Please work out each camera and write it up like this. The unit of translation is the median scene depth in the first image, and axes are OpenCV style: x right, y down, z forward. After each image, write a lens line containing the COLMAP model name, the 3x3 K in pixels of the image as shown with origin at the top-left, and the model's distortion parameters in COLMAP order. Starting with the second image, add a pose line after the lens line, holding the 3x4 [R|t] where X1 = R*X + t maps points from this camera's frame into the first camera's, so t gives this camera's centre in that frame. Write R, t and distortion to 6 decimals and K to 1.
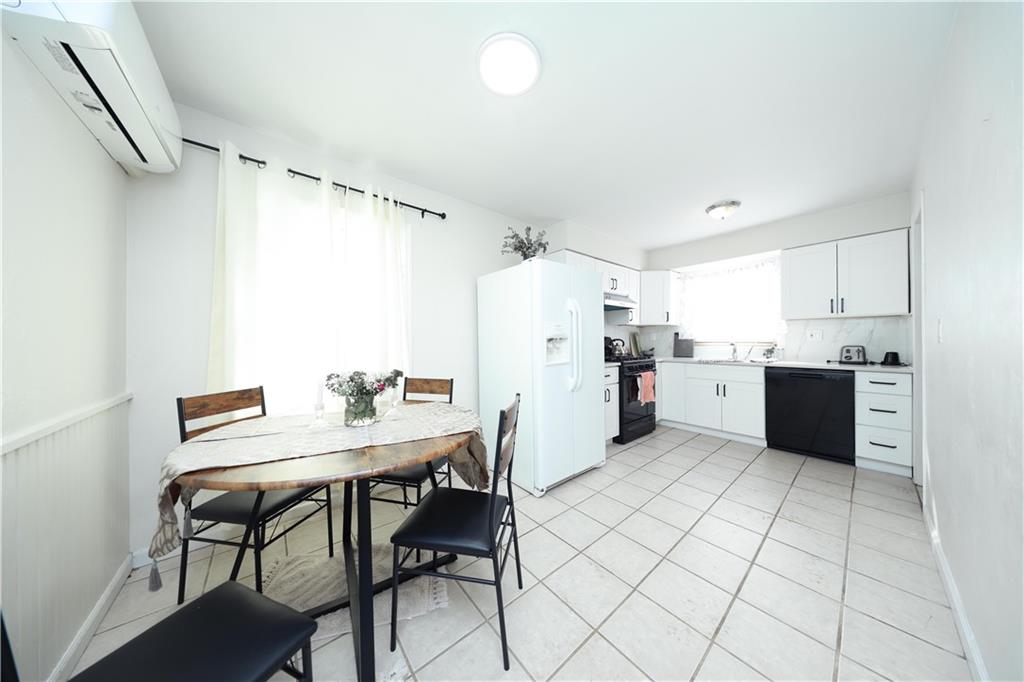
lens RADIAL K [[293.8, 0, 511.9], [0, 293.8, 340.4], [0, 0, 1]] dist [-0.001538, -0.000017]
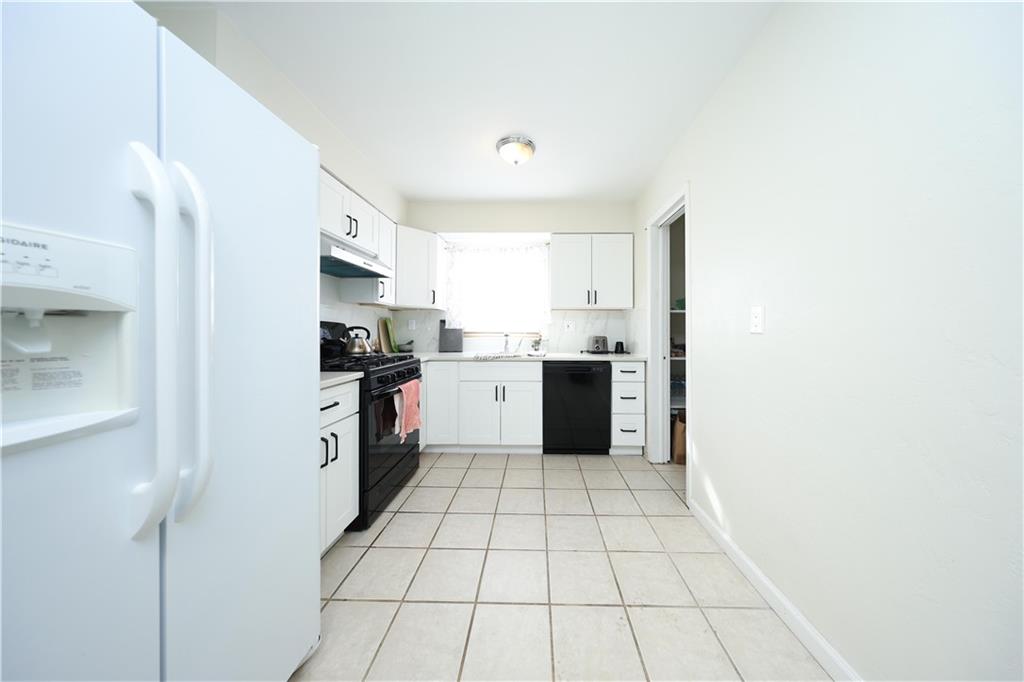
lens RADIAL K [[293.8, 0, 524.8], [0, 293.8, 330.0], [0, 0, 1]] dist [-0.001538, -0.000017]
pose [[0.654533, 0.010509, 0.755960, 0.158672], [-0.007731, 0.999944, -0.007206, 0.004112], [-0.755994, -0.001128, 0.654578, 0.429579]]
